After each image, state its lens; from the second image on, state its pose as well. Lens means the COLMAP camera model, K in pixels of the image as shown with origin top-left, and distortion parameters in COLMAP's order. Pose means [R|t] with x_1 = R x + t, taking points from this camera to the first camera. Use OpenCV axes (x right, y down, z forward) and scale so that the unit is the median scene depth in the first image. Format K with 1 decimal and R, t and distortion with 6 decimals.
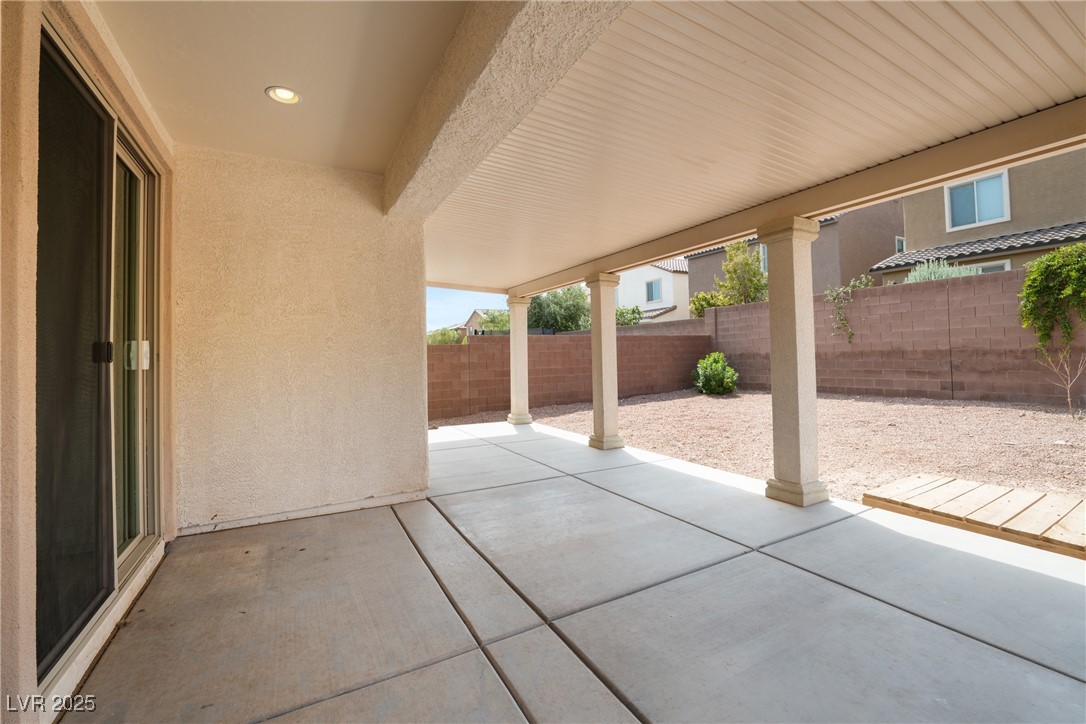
lens RADIAL K [[447.3, 0, 548.5], [0, 447.3, 343.4], [0, 0, 1]] dist [-0.010719, 0.000093]
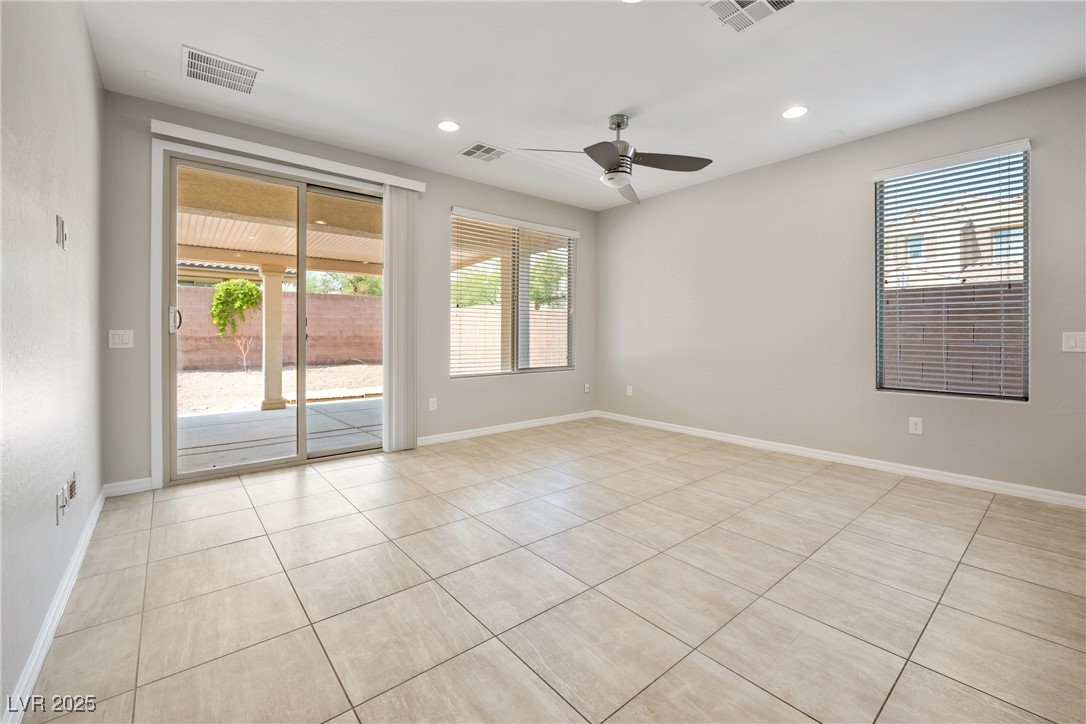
lens RADIAL K [[447.3, 0, 537.3], [0, 447.3, 334.1], [0, 0, 1]] dist [-0.010719, 0.000093]
pose [[-0.192591, 0.028716, 0.980859, -0.721341], [-0.019731, 0.999256, -0.033129, 0.032274], [-0.981081, -0.025734, -0.191881, 0.116013]]
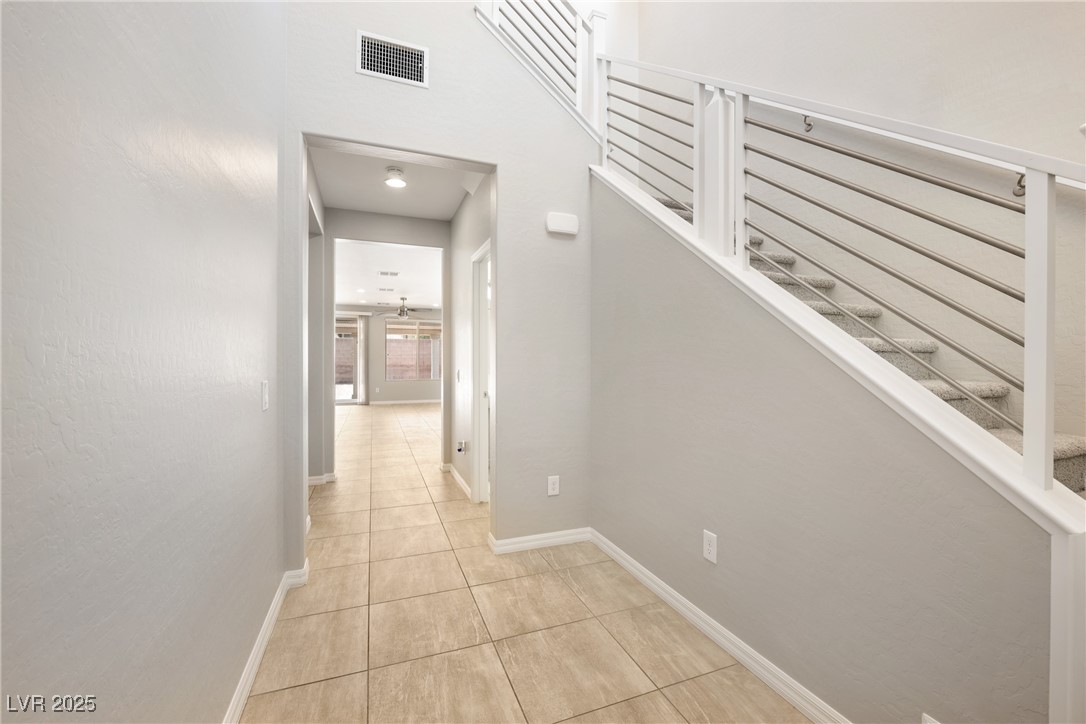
lens RADIAL K [[447.3, 0, 546.7], [0, 447.3, 361.9], [0, 0, 1]] dist [-0.010719, 0.000093]
pose [[0.127781, 0.028740, 0.991386, -1.571743], [-0.027467, 0.999299, -0.025429, 0.030125], [-0.991422, -0.023982, 0.128481, -0.610206]]
